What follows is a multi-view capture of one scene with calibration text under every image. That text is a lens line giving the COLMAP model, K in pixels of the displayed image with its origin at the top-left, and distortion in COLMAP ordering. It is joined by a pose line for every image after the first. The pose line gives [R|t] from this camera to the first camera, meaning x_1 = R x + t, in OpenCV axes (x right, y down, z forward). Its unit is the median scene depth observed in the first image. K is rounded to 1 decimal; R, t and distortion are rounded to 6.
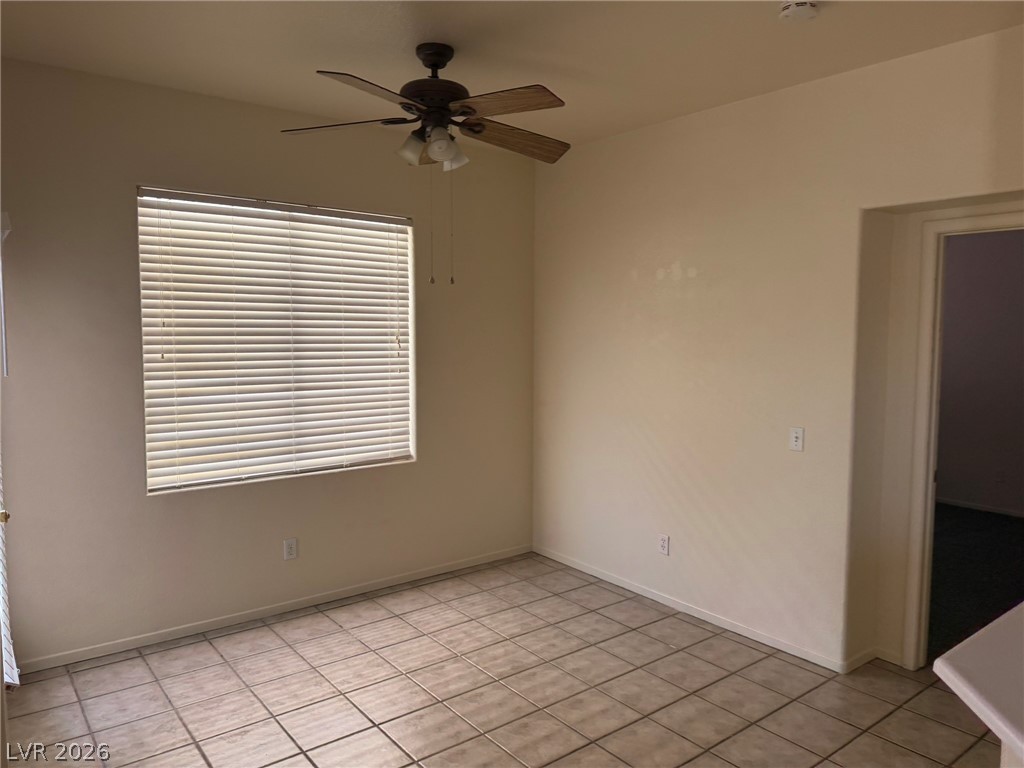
lens RADIAL K [[718.5, 0, 510.4], [0, 718.5, 382.2], [0, 0, 1]] dist [0.045305, -0.065300]
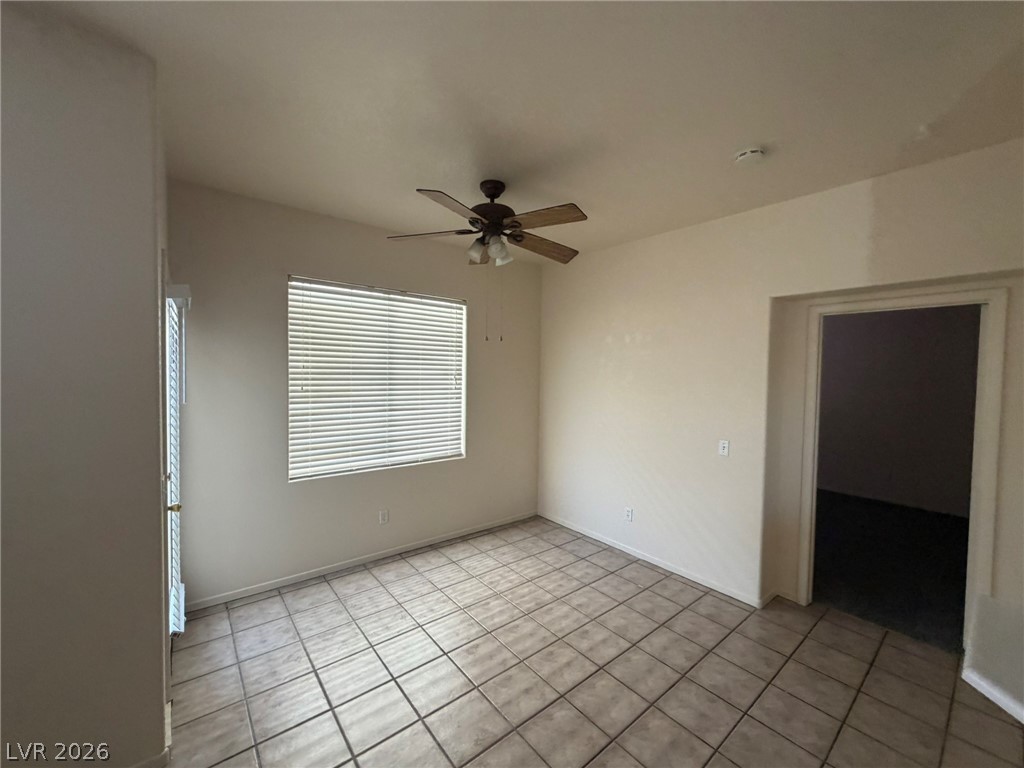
lens RADIAL K [[406.2, 0, 512.0], [0, 406.2, 384.0], [0, 0, 1]] dist [0.001999, 0.000483]
pose [[0.999732, 0.011799, 0.019922, -0.069792], [-0.010938, 0.999026, -0.042758, -0.014599], [-0.020407, 0.042528, 0.998887, 0.166054]]
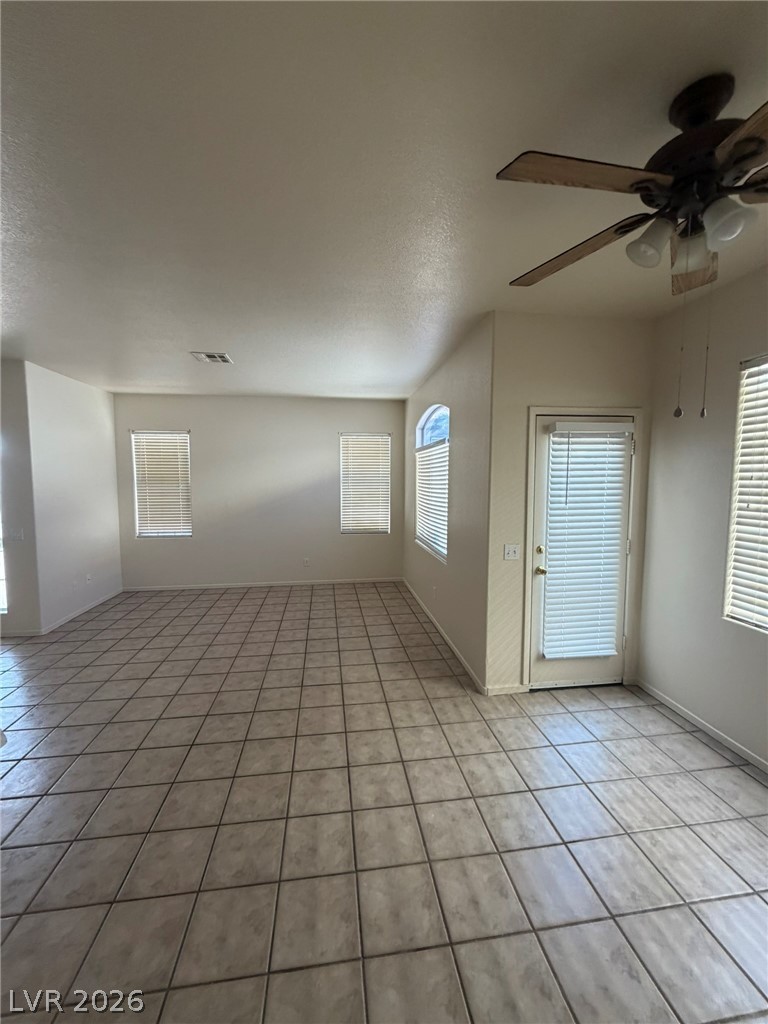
lens RADIAL K [[407.5, 0, 384.2], [0, 407.5, 515.7], [0, 0, 1]] dist [0.000420, 0.000100]
pose [[-0.510497, 0.068241, -0.857168, 0.400005], [-0.064897, 0.990945, 0.117542, -0.063943], [0.857427, 0.115632, -0.501446, 0.905001]]
